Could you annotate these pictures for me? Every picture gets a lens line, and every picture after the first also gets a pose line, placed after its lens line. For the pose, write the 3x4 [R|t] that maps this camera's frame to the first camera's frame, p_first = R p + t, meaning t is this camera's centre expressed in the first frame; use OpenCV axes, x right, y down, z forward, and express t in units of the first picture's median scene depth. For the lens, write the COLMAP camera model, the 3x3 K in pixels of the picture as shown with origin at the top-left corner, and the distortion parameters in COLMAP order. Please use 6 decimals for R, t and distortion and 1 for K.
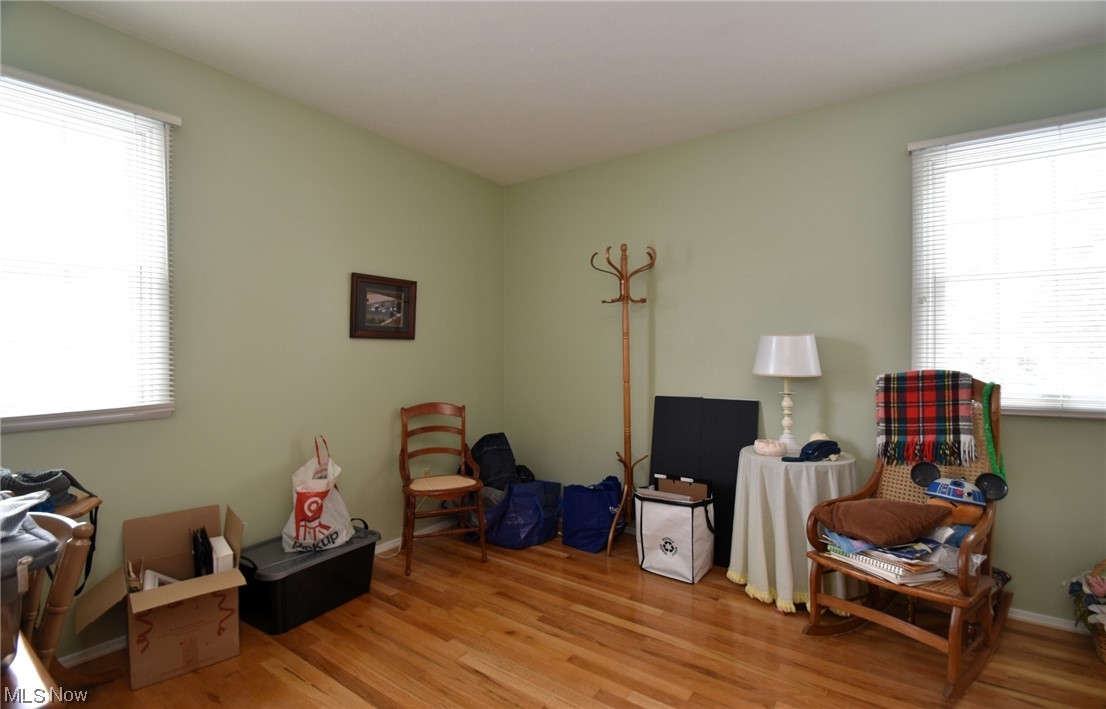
lens RADIAL K [[516.7, 0, 553.0], [0, 516.7, 354.5], [0, 0, 1]] dist [-0.004781, -0.000769]
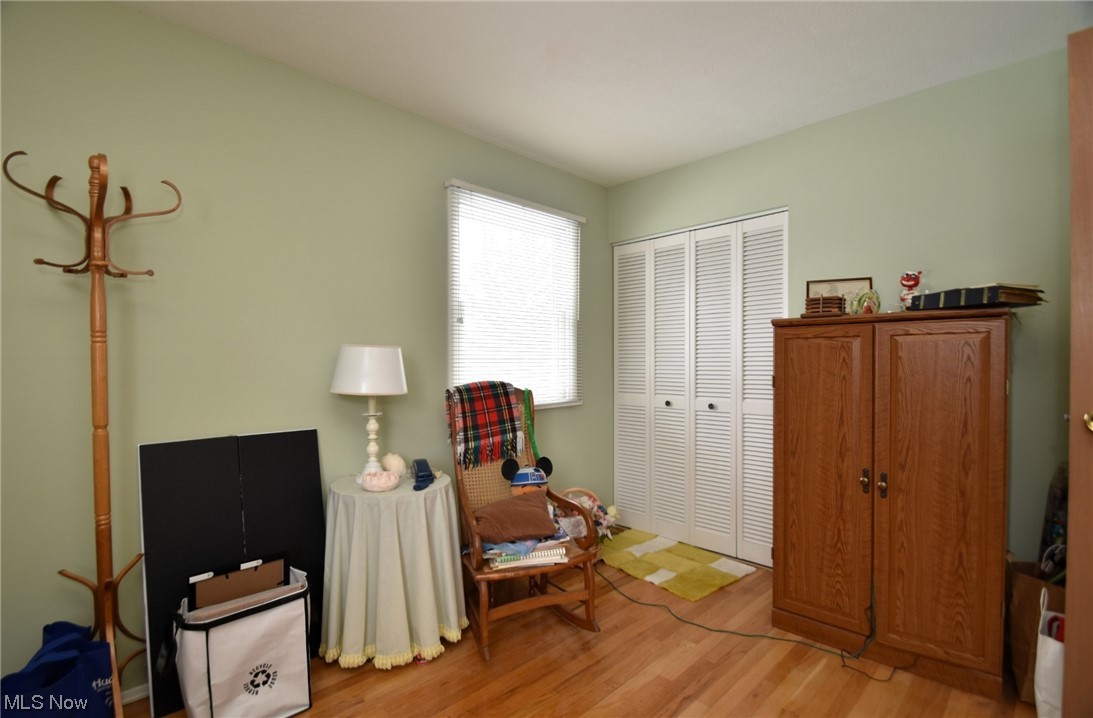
lens RADIAL K [[517.2, 0, 546.5], [0, 517.2, 359.0], [0, 0, 1]] dist [-0.000355, -0.000122]
pose [[0.176685, 0.006190, 0.984248, -0.400203], [0.009328, 0.999925, -0.007963, -0.010064], [-0.984223, 0.010588, 0.176614, 0.644141]]
